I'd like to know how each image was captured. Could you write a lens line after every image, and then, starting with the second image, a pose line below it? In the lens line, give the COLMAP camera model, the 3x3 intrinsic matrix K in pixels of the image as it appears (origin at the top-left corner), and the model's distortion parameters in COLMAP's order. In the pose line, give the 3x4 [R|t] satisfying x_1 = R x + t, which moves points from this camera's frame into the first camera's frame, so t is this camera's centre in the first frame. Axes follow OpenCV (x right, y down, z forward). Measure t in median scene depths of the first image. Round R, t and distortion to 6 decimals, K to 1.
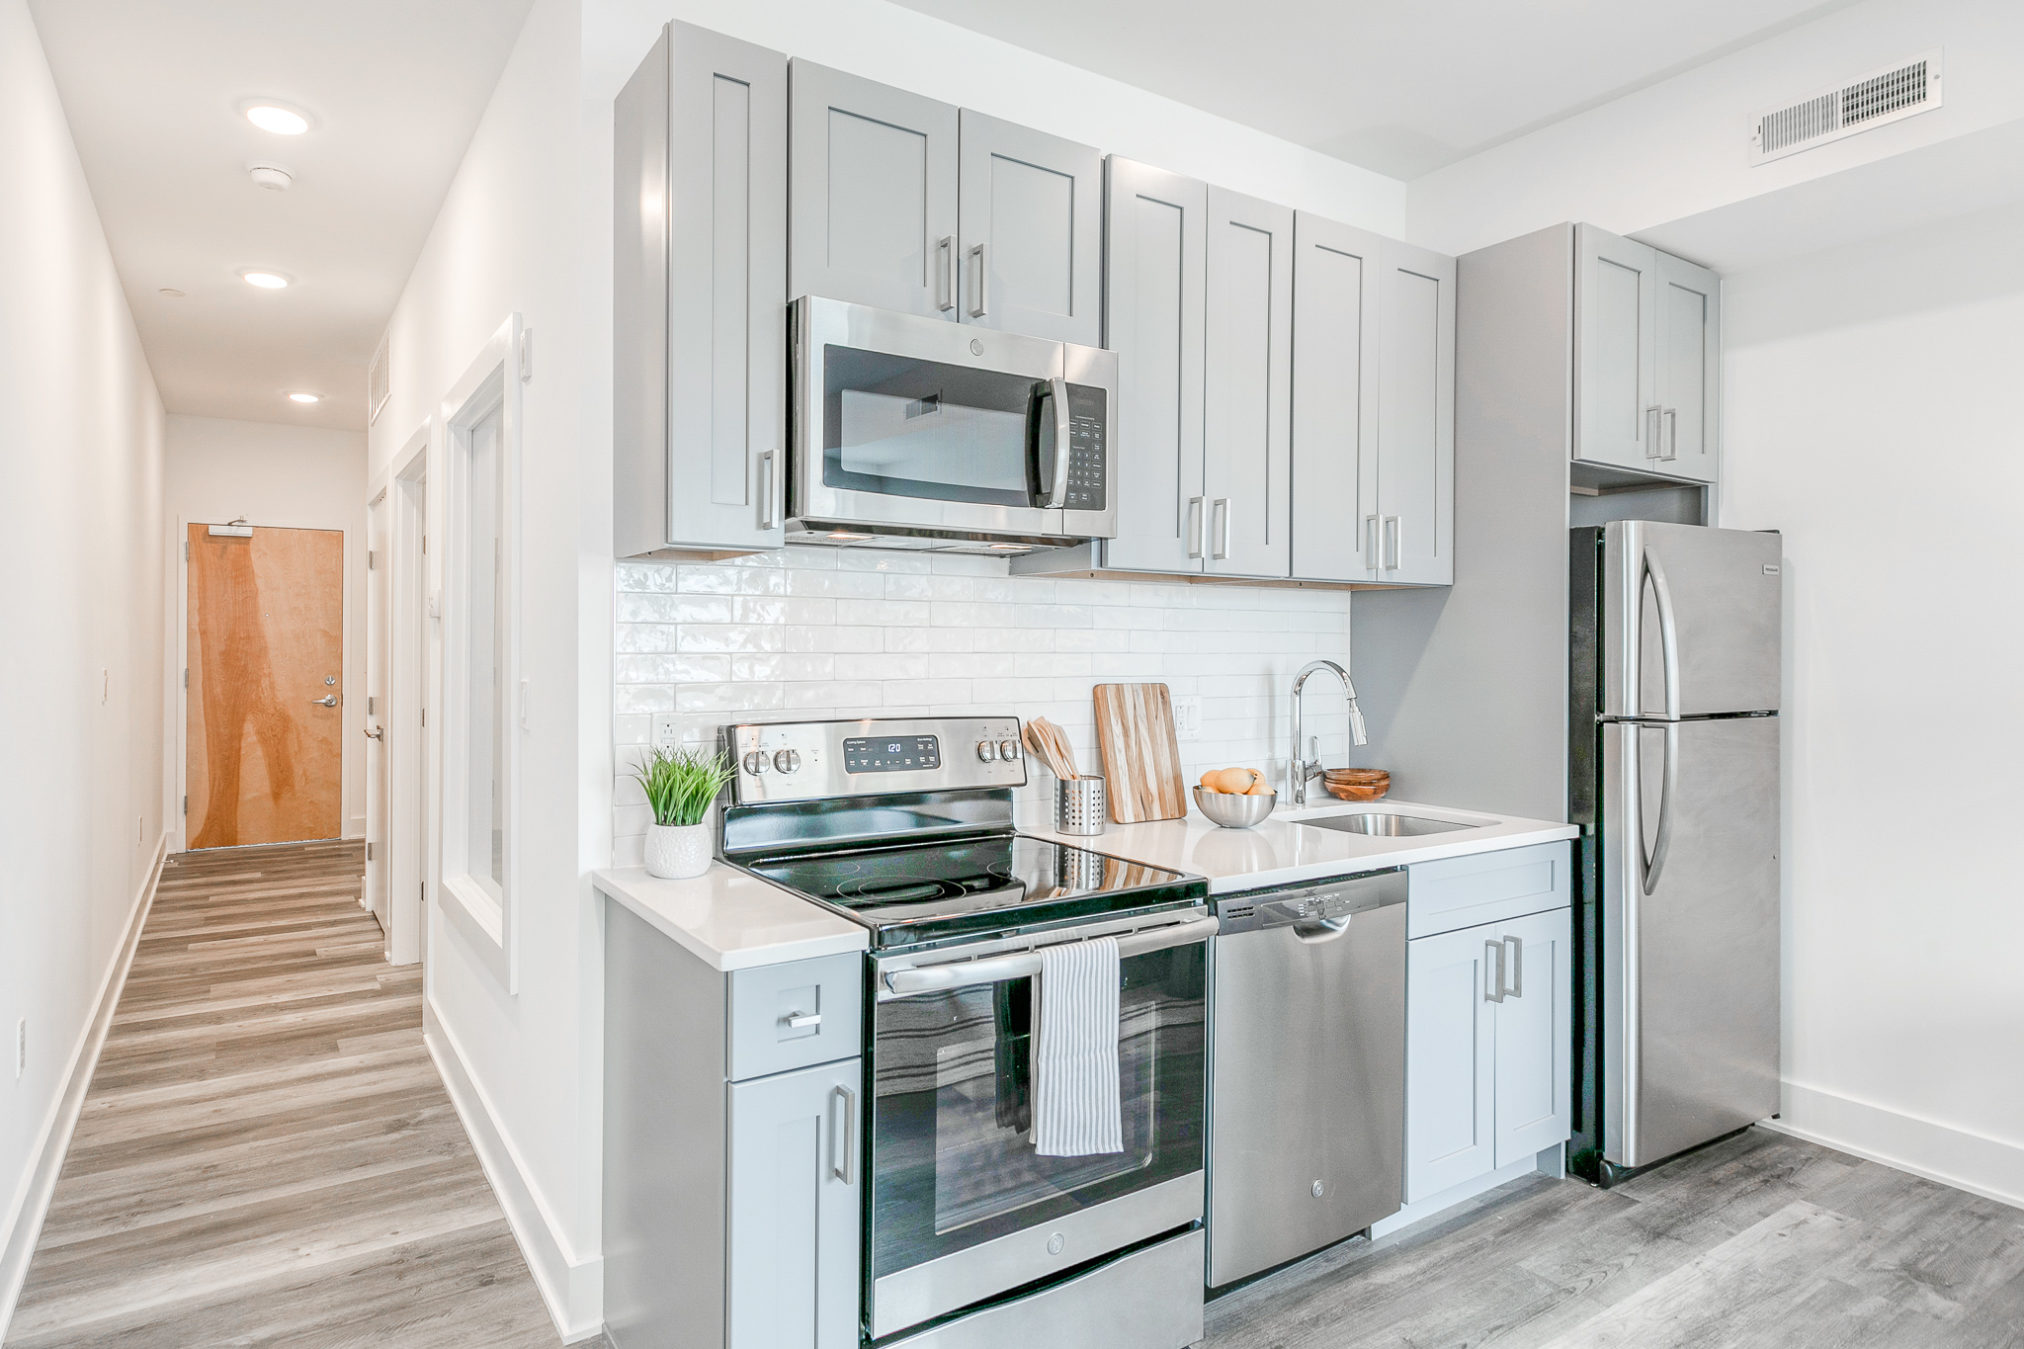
lens RADIAL K [[1075.0, 0, 810.5], [0, 1075.0, 645.3], [0, 0, 1]] dist [-0.004987, 0.000459]
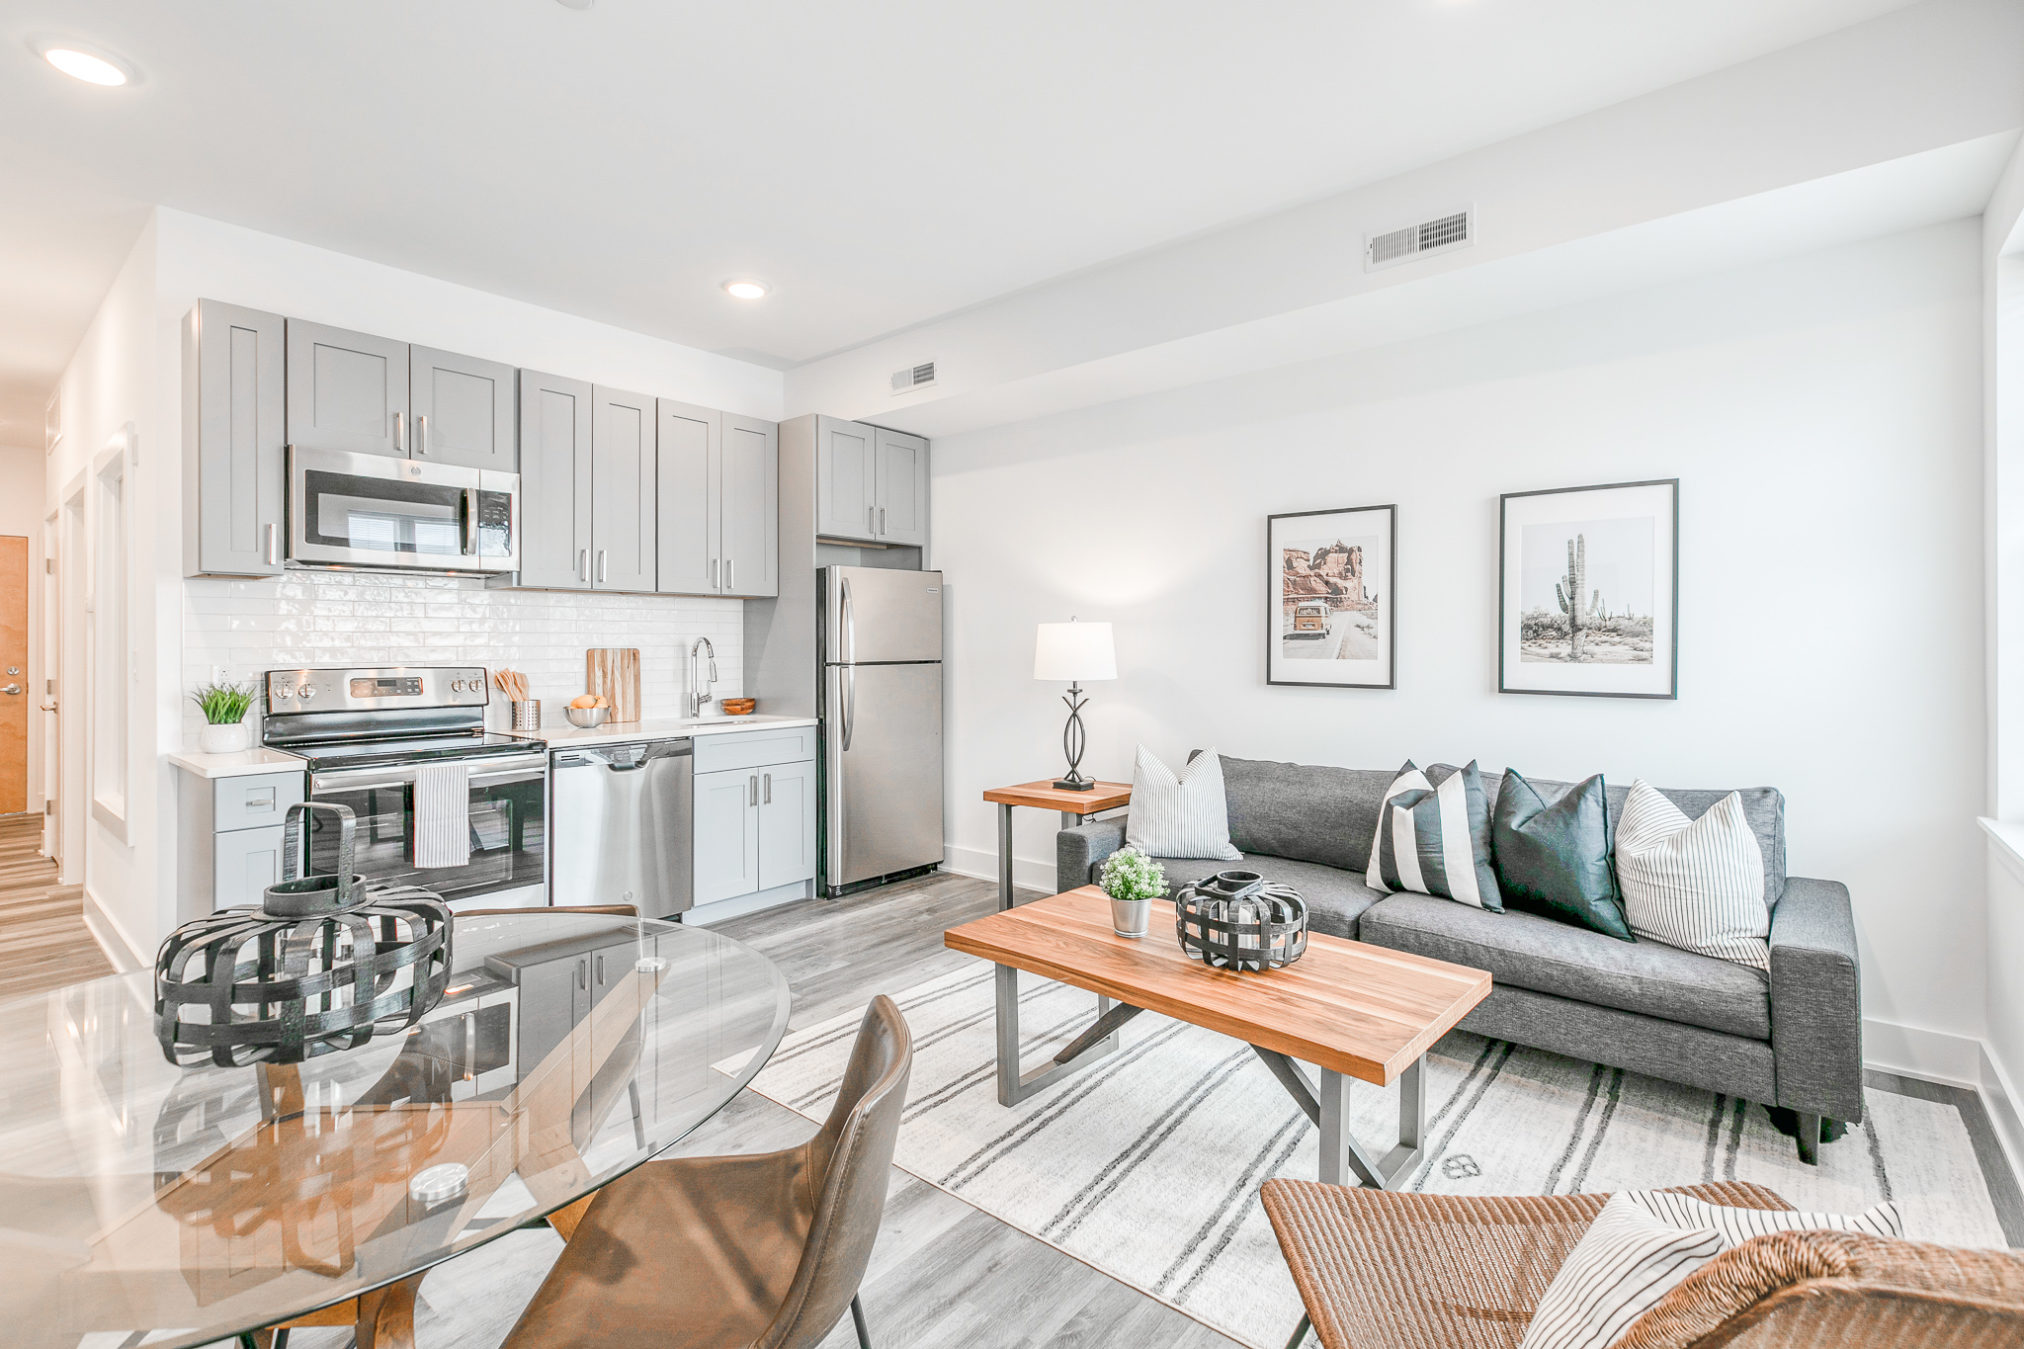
lens RADIAL K [[942.6, 0, 1012.4], [0, 942.6, 643.1], [0, 0, 1]] dist [0.000781, -0.000415]
pose [[0.930169, -0.007579, 0.367054, 0.438224], [0.007963, 0.999968, 0.000469, 0.032041], [-0.367046, 0.002487, 0.930200, -0.803622]]
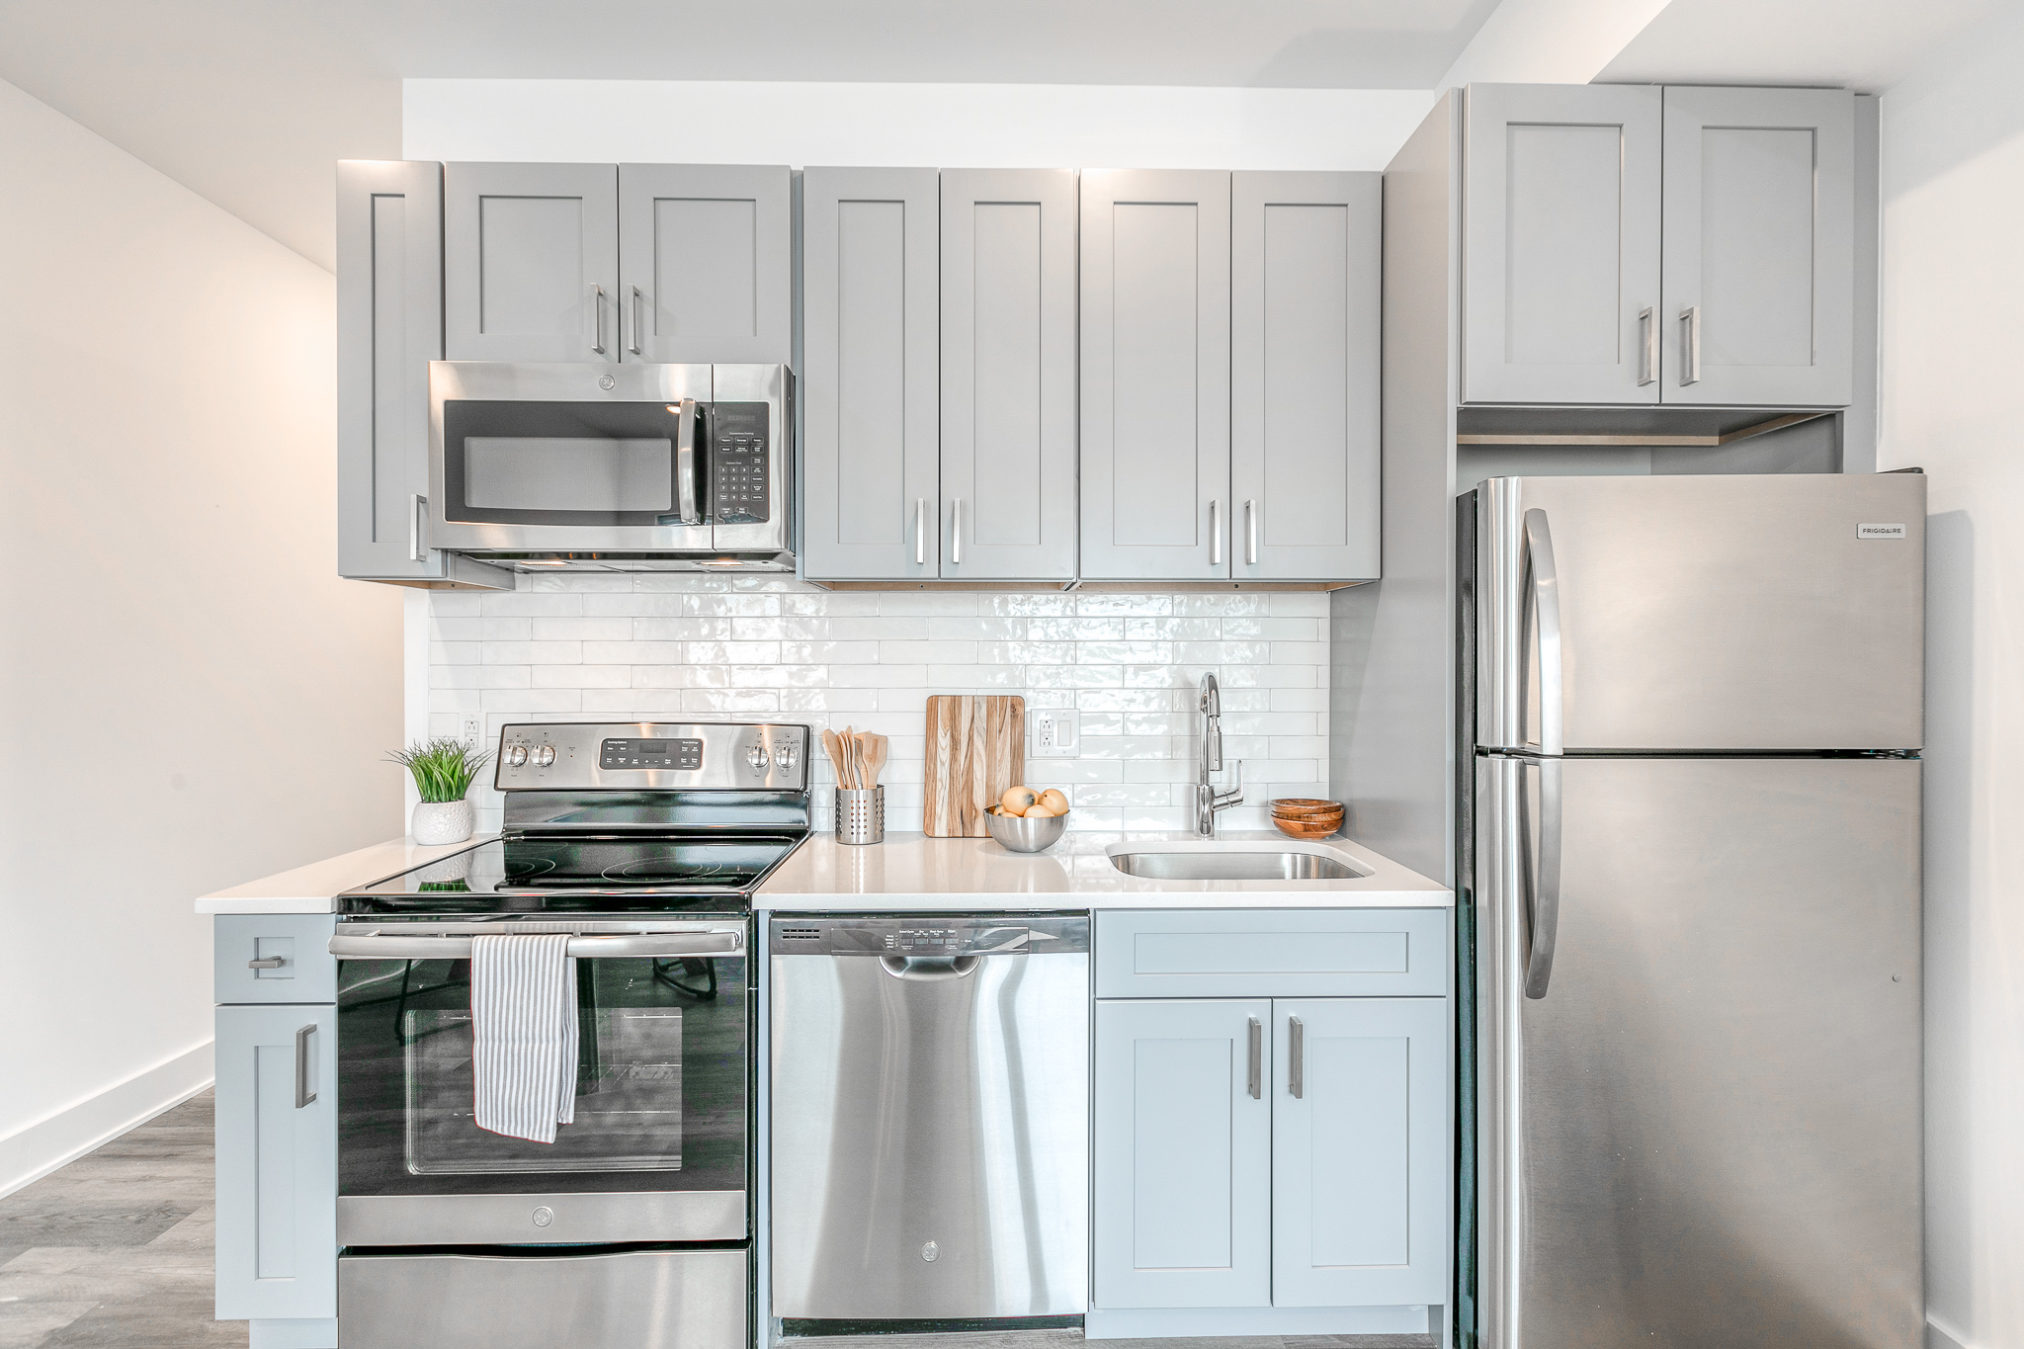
lens RADIAL K [[913.0, 0, 1005.4], [0, 913.0, 664.3], [0, 0, 1]] dist [0.001240, 0.000174]
pose [[0.884150, -0.004308, -0.467183, 0.783130], [0.003502, 0.999991, -0.002593, 0.010428], [0.467190, 0.000656, 0.884157, 0.307010]]
